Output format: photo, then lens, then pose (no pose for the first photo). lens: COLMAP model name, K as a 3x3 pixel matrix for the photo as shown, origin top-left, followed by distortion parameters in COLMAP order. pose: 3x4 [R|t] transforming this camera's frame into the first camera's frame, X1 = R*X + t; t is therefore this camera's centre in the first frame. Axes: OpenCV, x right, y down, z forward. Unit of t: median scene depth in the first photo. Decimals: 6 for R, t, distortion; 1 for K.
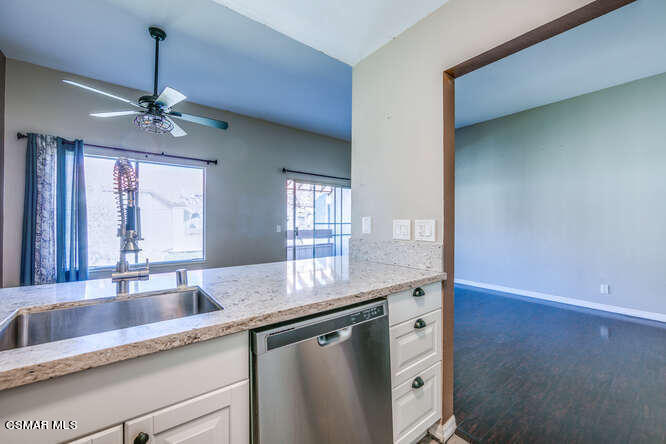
lens RADIAL K [[271.8, 0, 335.6], [0, 271.8, 216.1], [0, 0, 1]] dist [-0.003655, 0.000757]
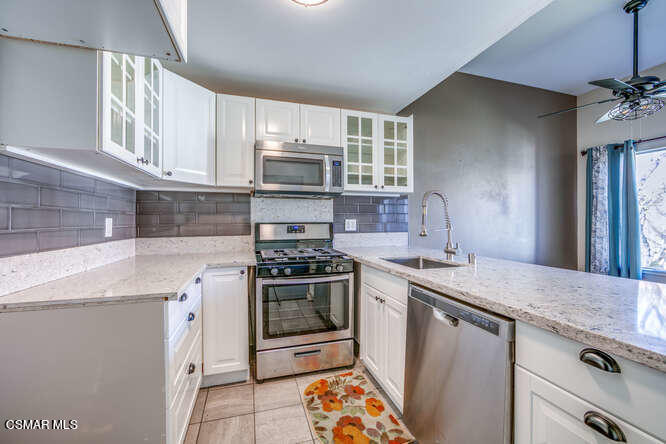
lens RADIAL K [[271.8, 0, 329.9], [0, 271.8, 222.1], [0, 0, 1]] dist [-0.003655, 0.000757]
pose [[-0.357652, 0.002452, -0.933852, 0.442692], [0.019414, 0.999800, -0.004810, 0.009596], [0.933653, -0.019850, -0.357628, 0.336820]]
